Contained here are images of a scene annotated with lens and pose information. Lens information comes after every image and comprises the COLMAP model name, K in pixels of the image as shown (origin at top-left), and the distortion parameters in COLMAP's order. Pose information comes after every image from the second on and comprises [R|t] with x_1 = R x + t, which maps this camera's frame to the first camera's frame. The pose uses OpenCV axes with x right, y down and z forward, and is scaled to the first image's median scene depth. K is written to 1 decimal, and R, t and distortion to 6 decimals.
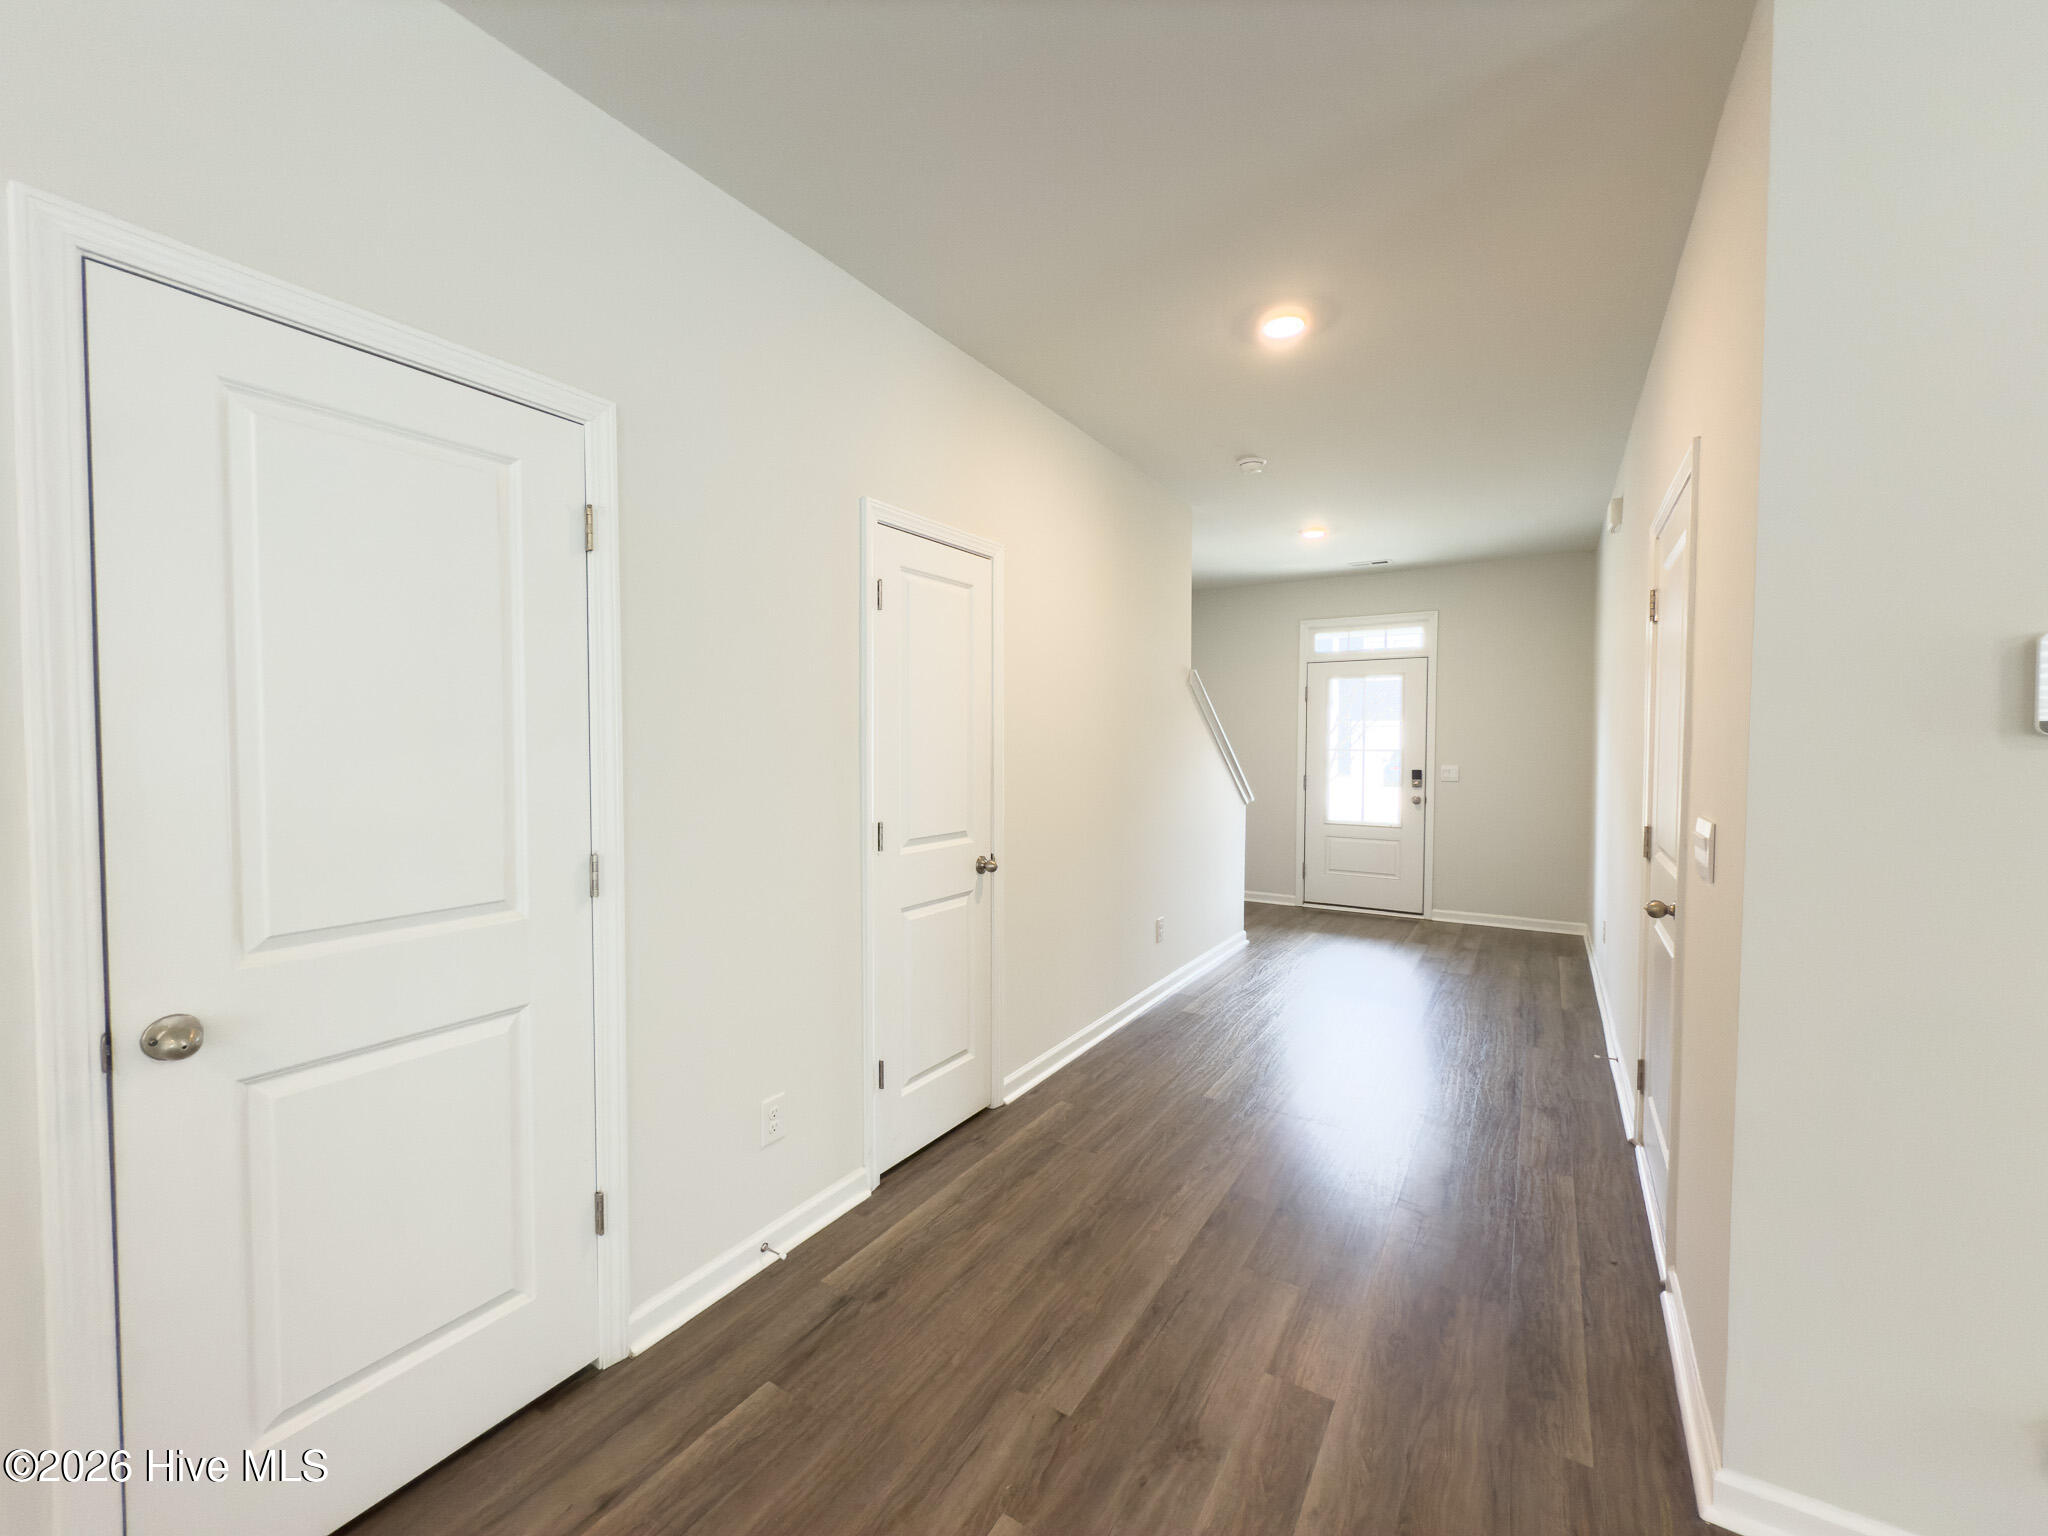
lens RADIAL K [[815.6, 0, 1023.8], [0, 815.6, 765.5], [0, 0, 1]] dist [0.000460, 0.000110]
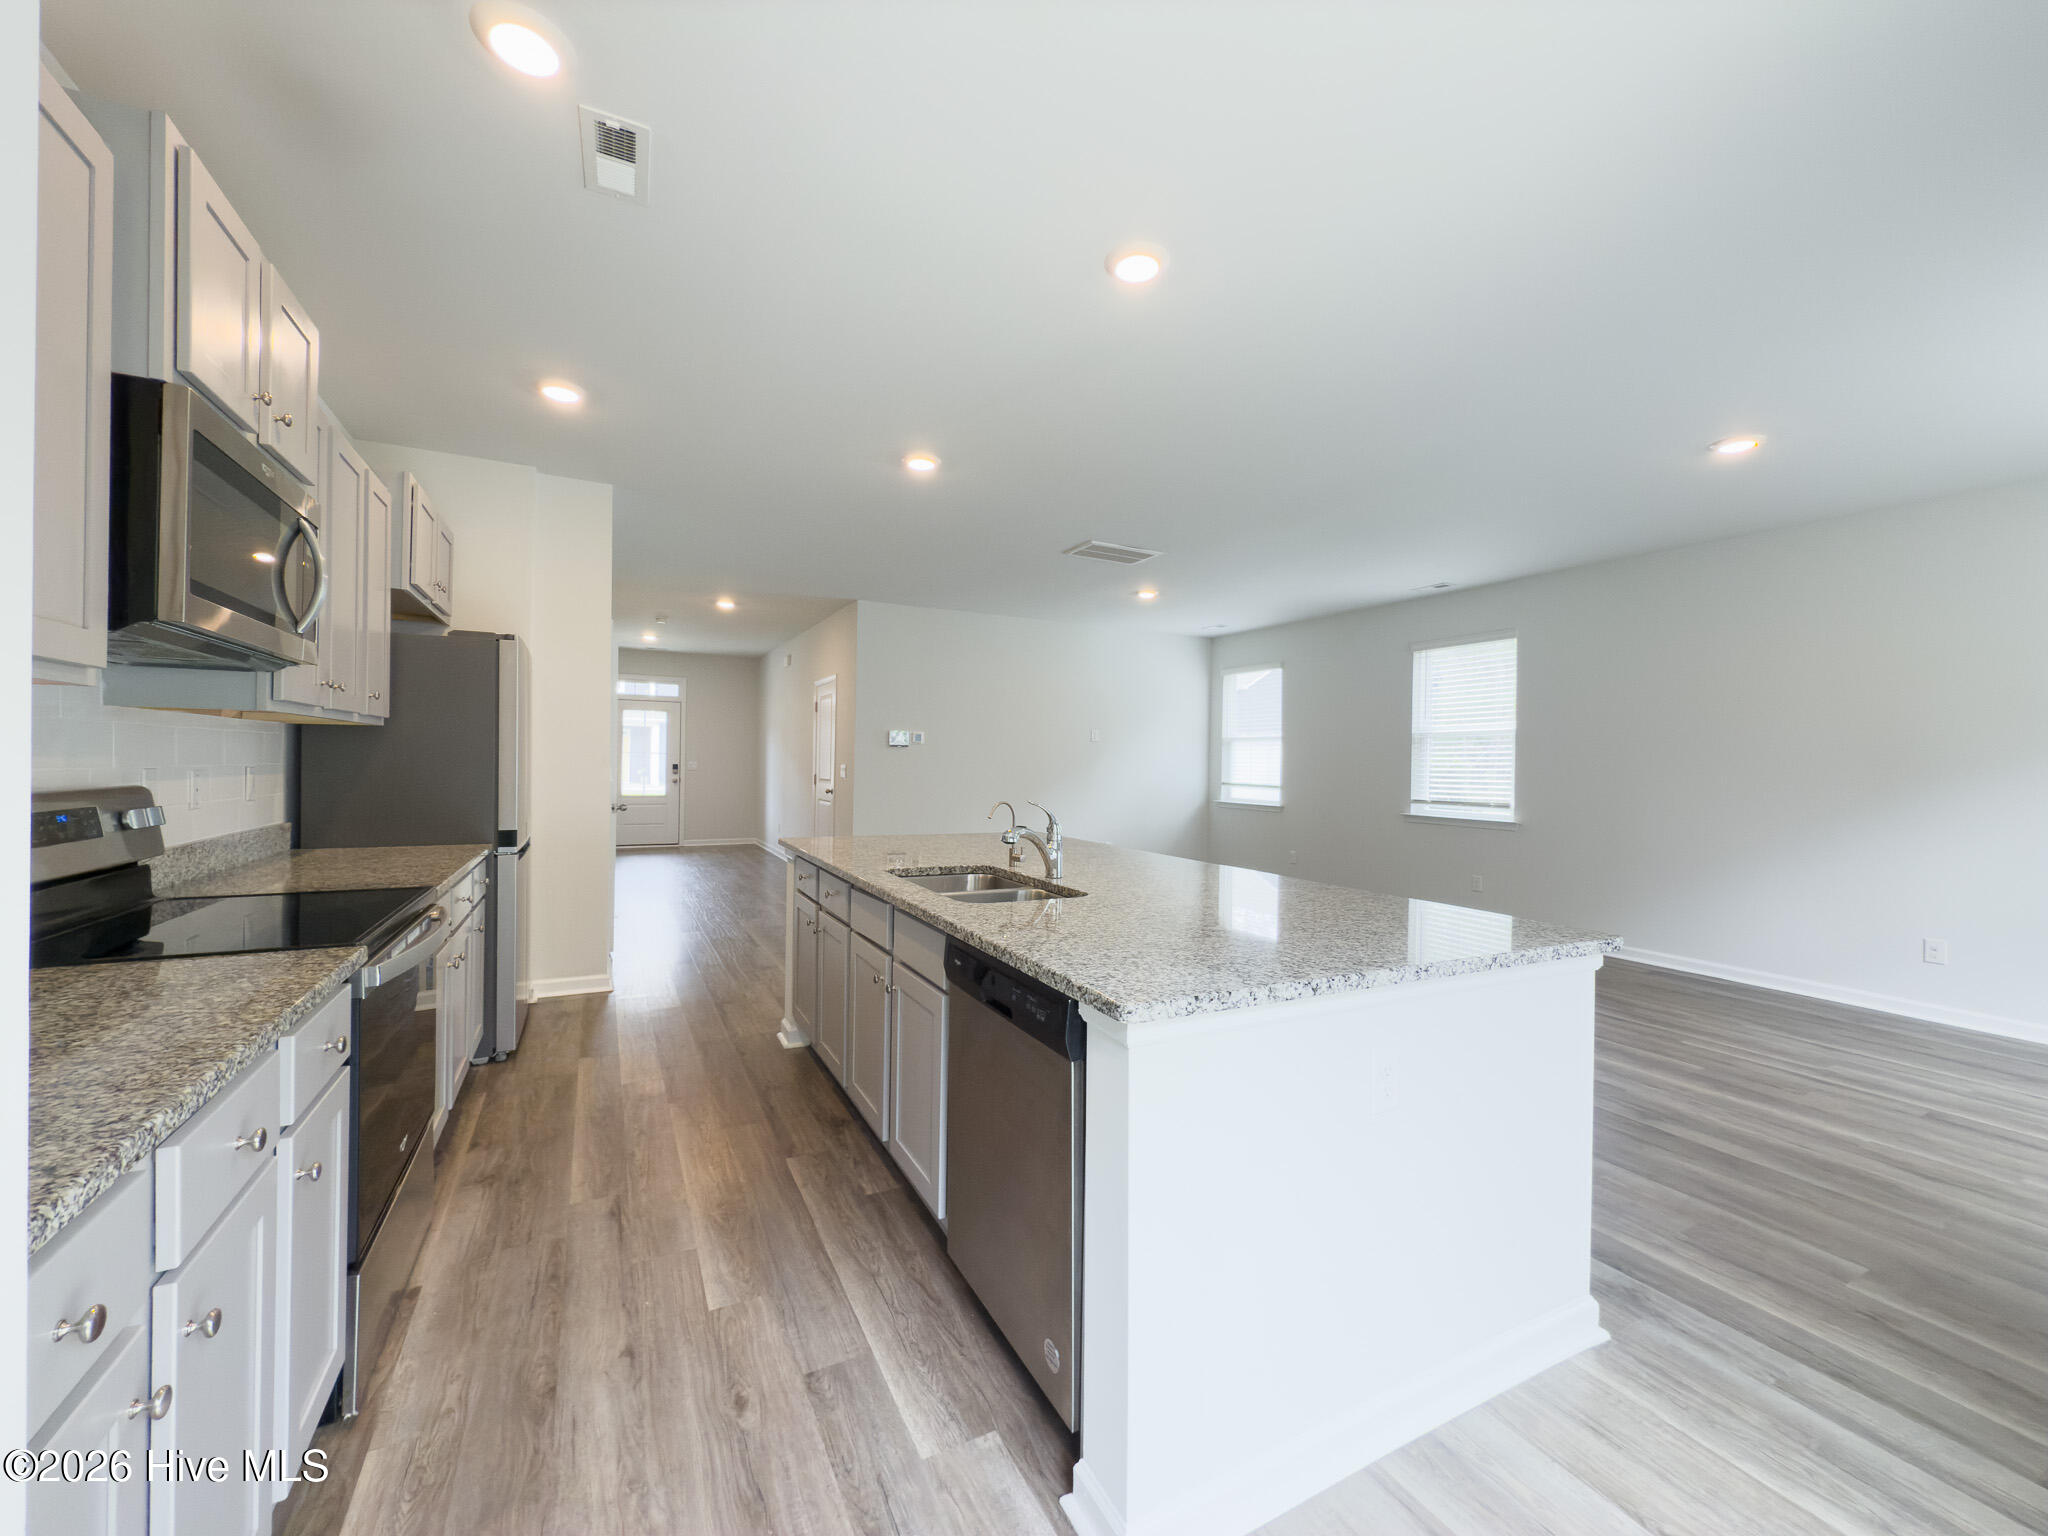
lens RADIAL K [[815.6, 0, 1023.8], [0, 815.6, 765.5], [0, 0, 1]] dist [0.000460, 0.000110]
pose [[0.500148, -0.001605, 0.865938, -1.446206], [0.014995, 0.999864, -0.006808, 0.067369], [-0.865810, 0.016390, 0.500105, -1.181272]]
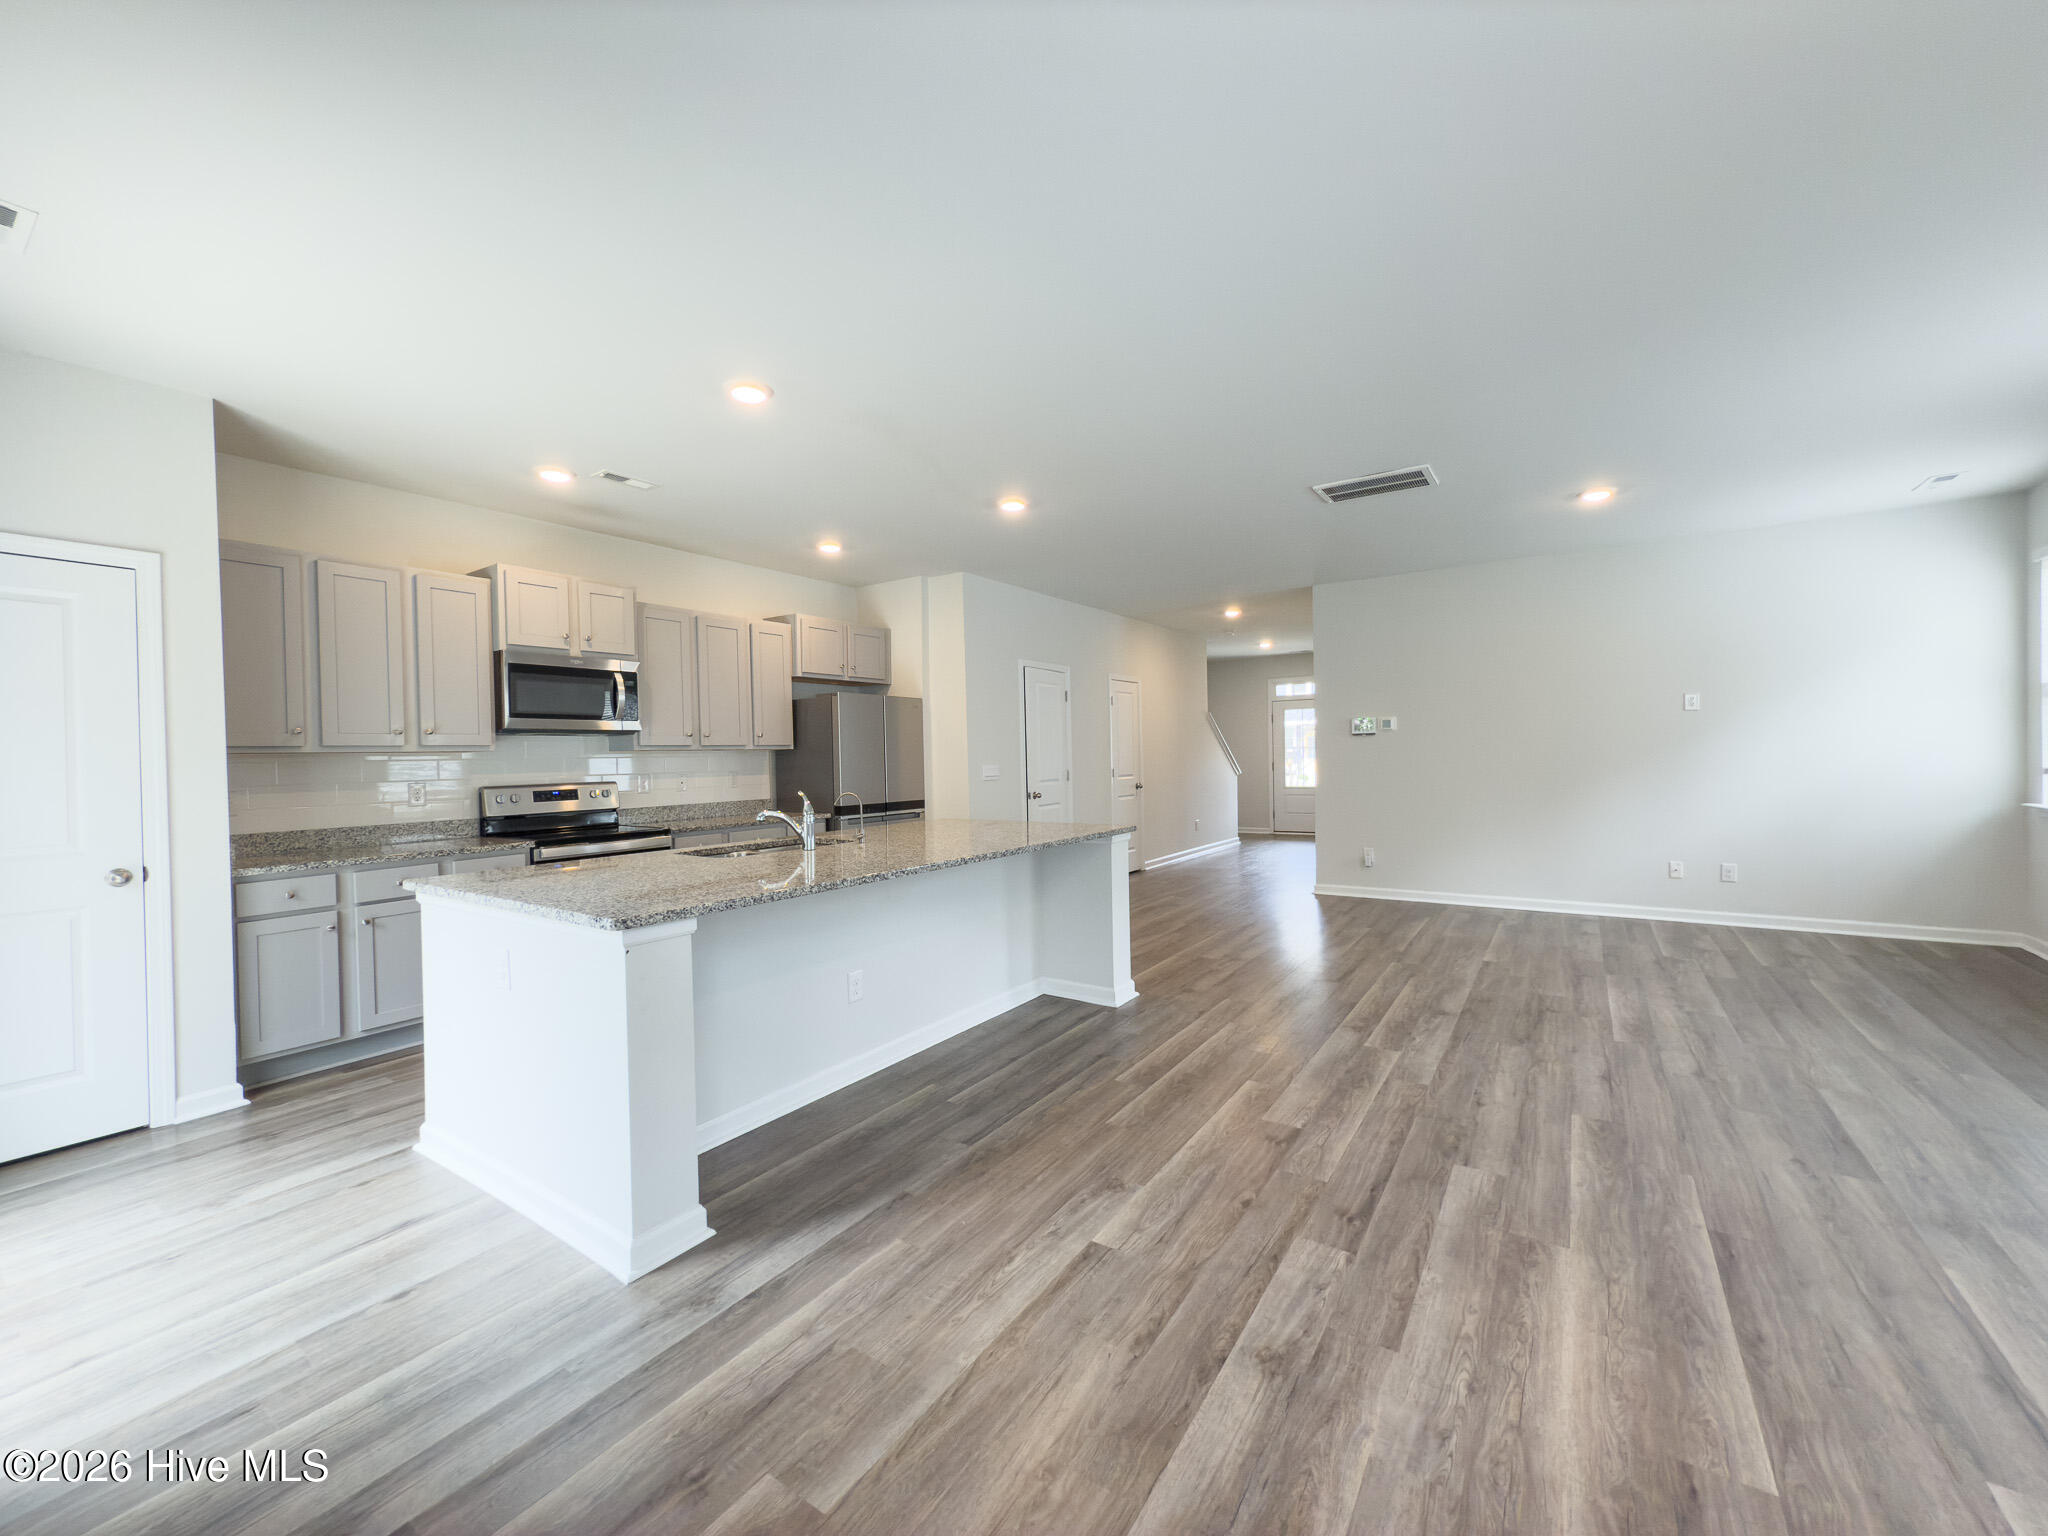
lens RADIAL K [[815.6, 0, 1023.8], [0, 815.6, 765.5], [0, 0, 1]] dist [0.000460, 0.000110]
pose [[0.999160, -0.027119, -0.030710, -0.357342], [0.026490, 0.999434, -0.020720, 0.093661], [0.031255, 0.019889, 0.999314, -1.906969]]
